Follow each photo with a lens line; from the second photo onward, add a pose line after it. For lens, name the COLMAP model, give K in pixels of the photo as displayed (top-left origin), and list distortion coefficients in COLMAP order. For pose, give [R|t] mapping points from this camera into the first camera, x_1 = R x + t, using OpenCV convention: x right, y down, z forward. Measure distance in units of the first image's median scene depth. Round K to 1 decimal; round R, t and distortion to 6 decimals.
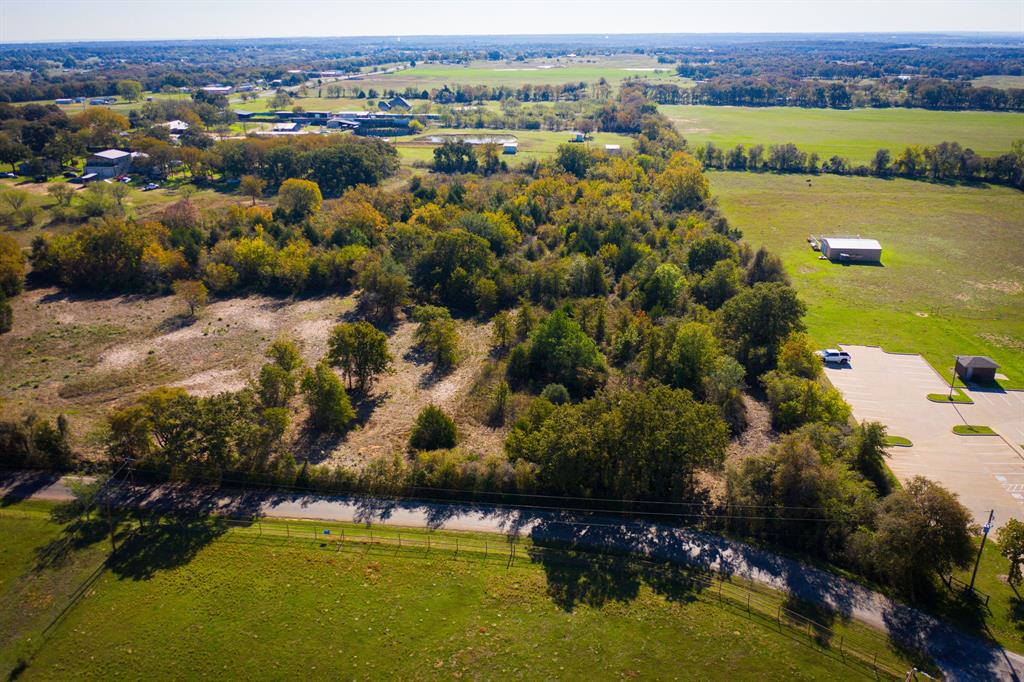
lens RADIAL K [[802.9, 0, 512.0], [0, 802.9, 341.0], [0, 0, 1]] dist [-0.027706, 0.010251]
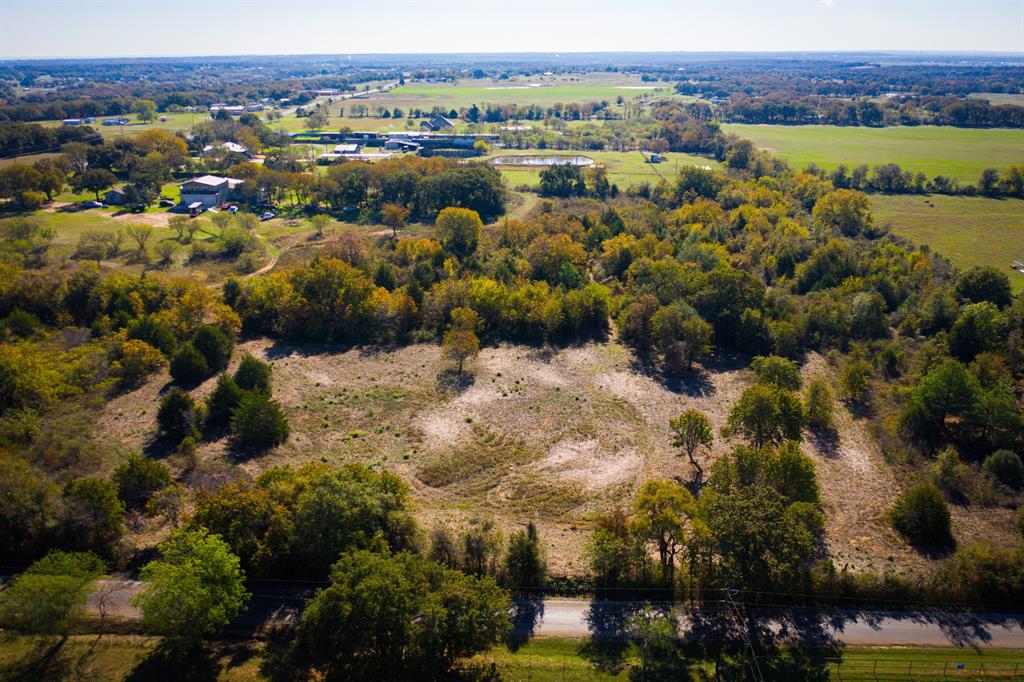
lens RADIAL K [[802.9, 0, 512.0], [0, 802.9, 341.0], [0, 0, 1]] dist [-0.027706, 0.010251]
pose [[0.997633, -0.021637, 0.065273, -0.147081], [0.022966, 0.999543, -0.019677, -0.016660], [-0.064818, 0.021129, 0.997673, 0.046449]]
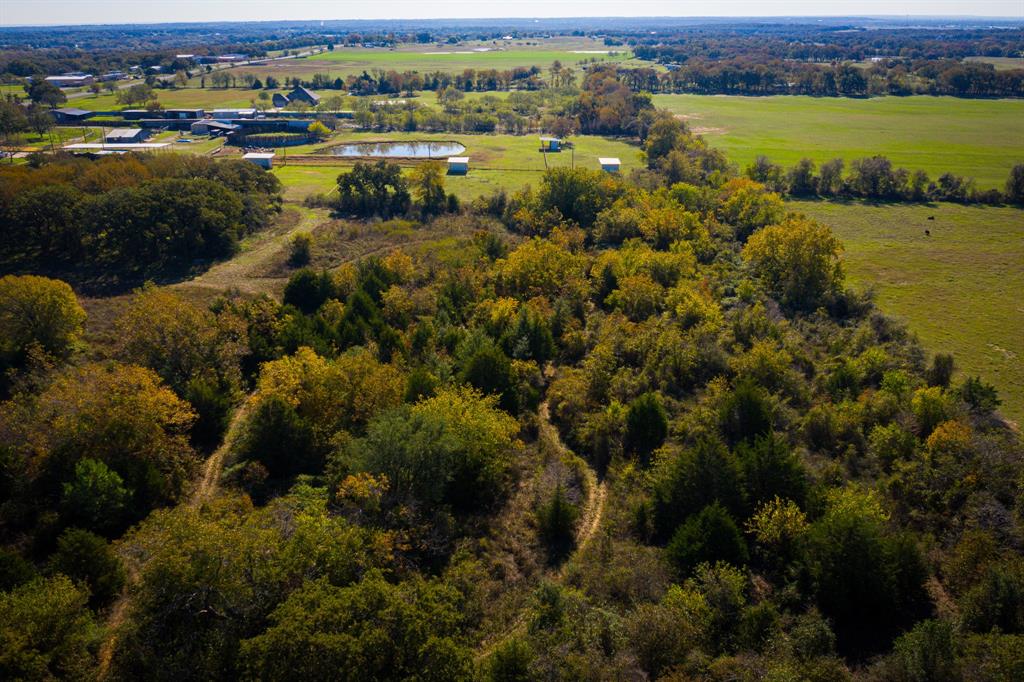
lens RADIAL K [[795.9, 0, 512.0], [0, 795.9, 341.0], [0, 0, 1]] dist [-0.025998, 0.007761]
pose [[0.996367, -0.032397, 0.078757, -0.012399], [0.030882, 0.999315, 0.020381, -0.091020], [-0.079364, -0.017875, 0.996685, 0.285495]]
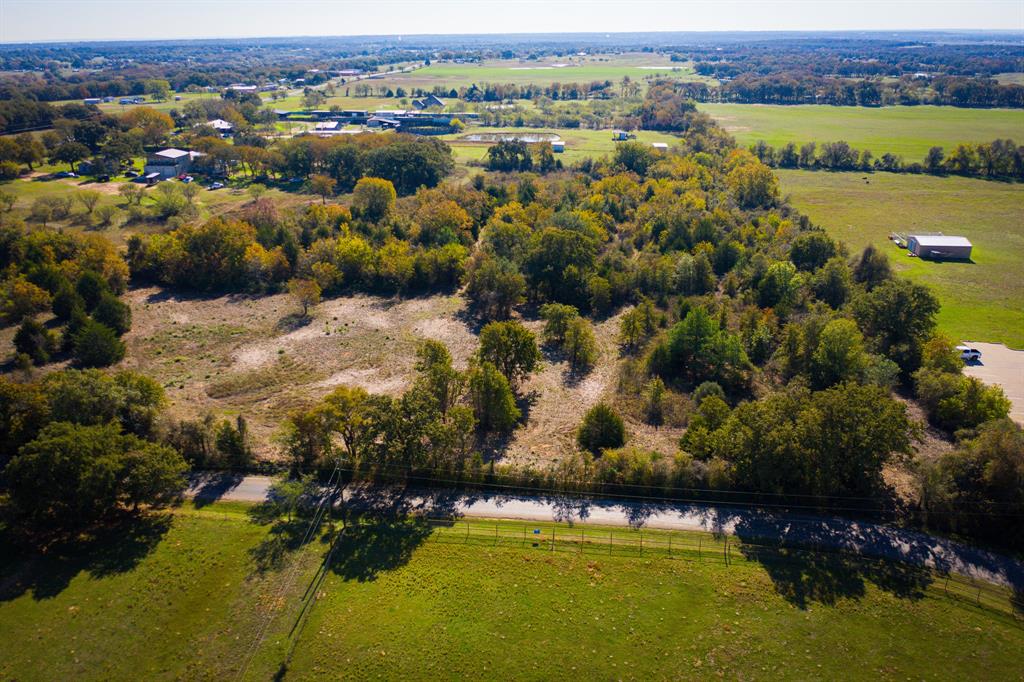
lens RADIAL K [[802.9, 0, 512.0], [0, 802.9, 341.0], [0, 0, 1]] dist [-0.027706, 0.010251]
pose [[0.999991, -0.003673, 0.002055, -0.053285], [0.003670, 0.999992, 0.001288, 0.000159], [-0.002060, -0.001281, 0.999997, 0.001009]]
